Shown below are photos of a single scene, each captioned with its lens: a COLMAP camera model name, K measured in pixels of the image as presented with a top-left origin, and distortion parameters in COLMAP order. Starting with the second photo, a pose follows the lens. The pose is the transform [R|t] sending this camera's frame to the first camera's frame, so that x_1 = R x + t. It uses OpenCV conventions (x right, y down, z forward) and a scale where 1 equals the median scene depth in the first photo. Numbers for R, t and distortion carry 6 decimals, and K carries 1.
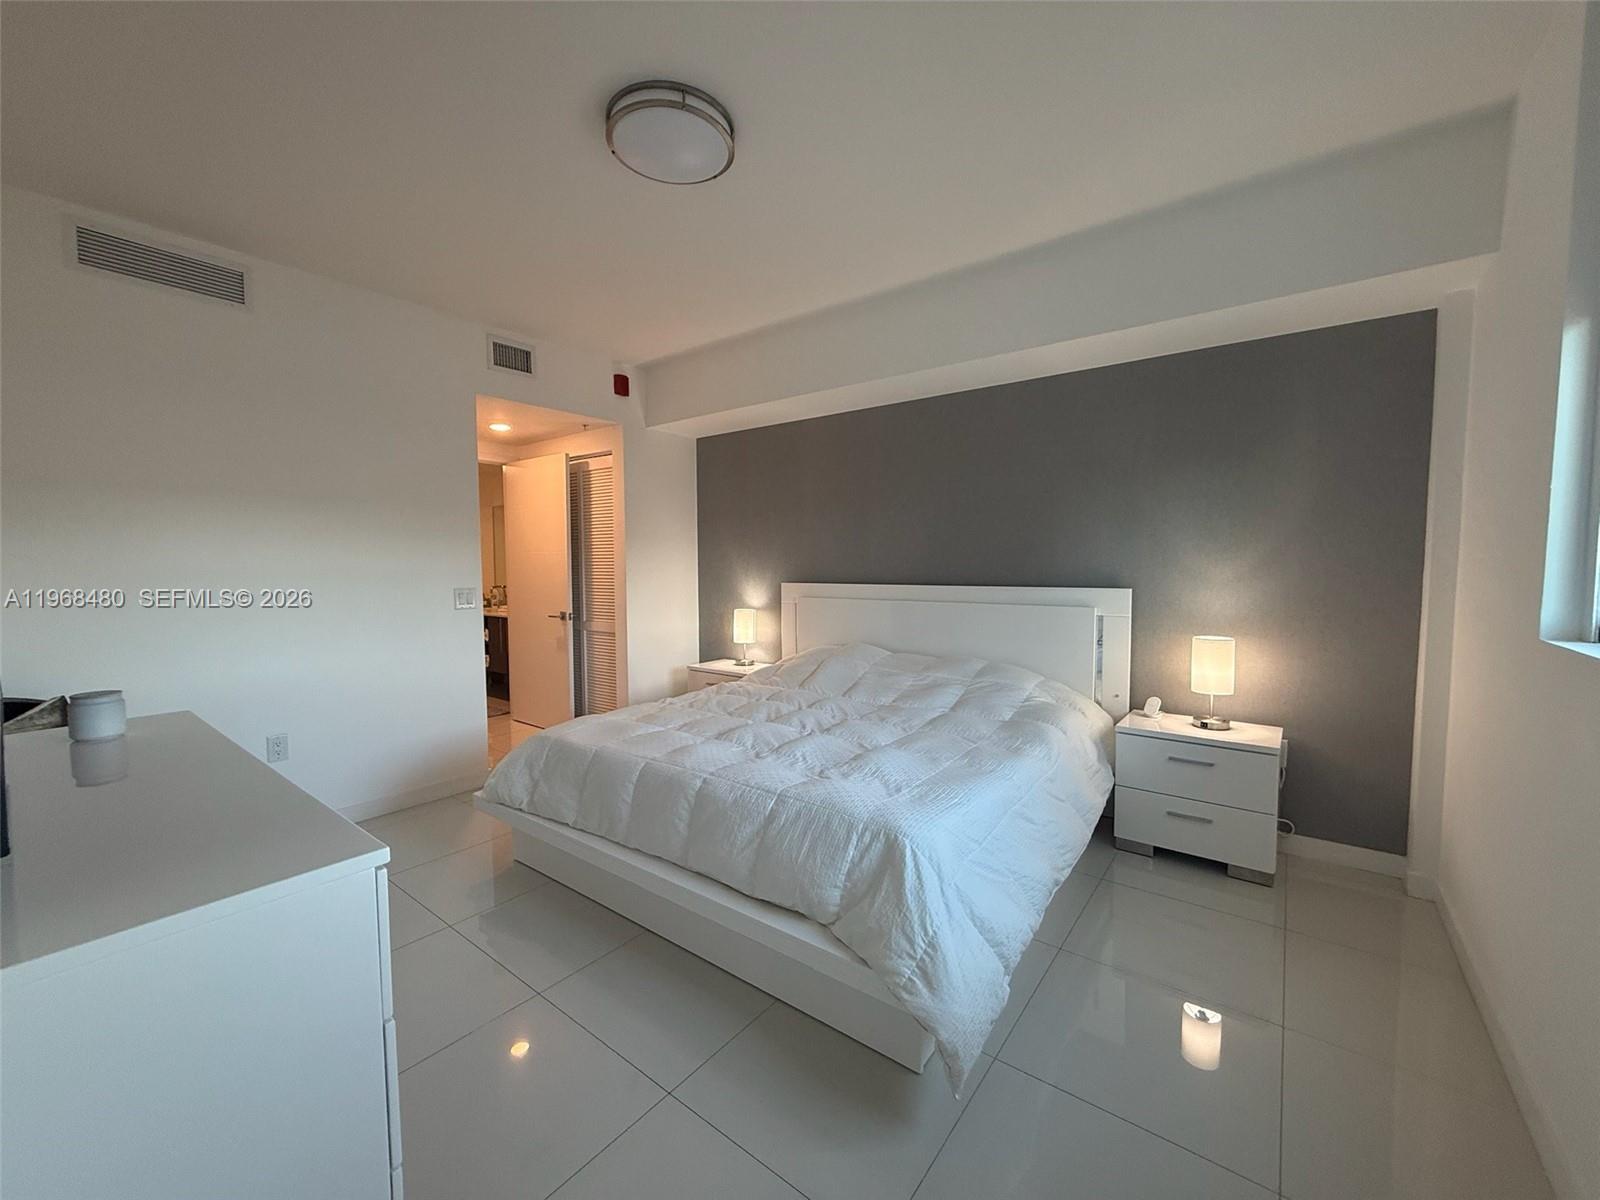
lens RADIAL K [[637.7, 0, 793.5], [0, 637.7, 603.4], [0, 0, 1]] dist [-0.000669, 0.000041]
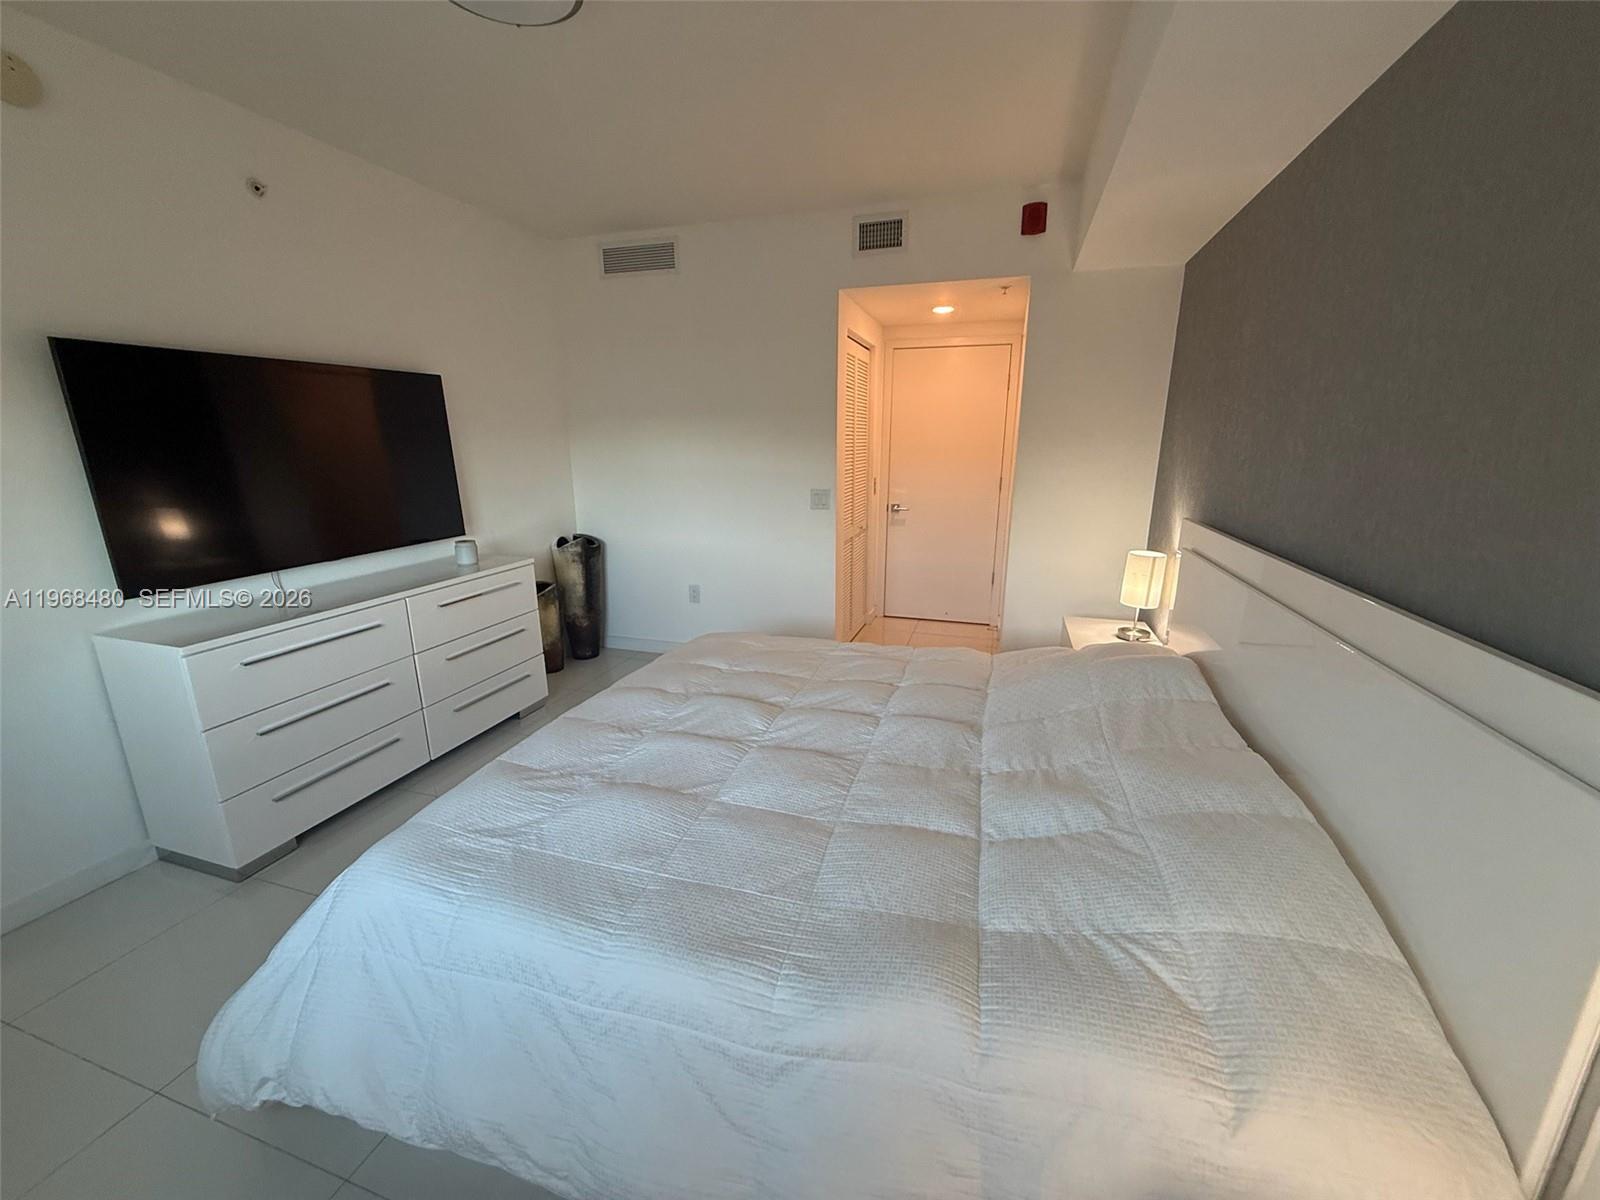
lens RADIAL K [[637.7, 0, 793.5], [0, 637.7, 603.4], [0, 0, 1]] dist [-0.000669, 0.000041]
pose [[0.342411, 0.237364, -0.909073, 0.590037], [-0.058972, 0.971083, 0.231343, -0.103204], [0.937698, -0.025604, 0.346507, 0.716844]]
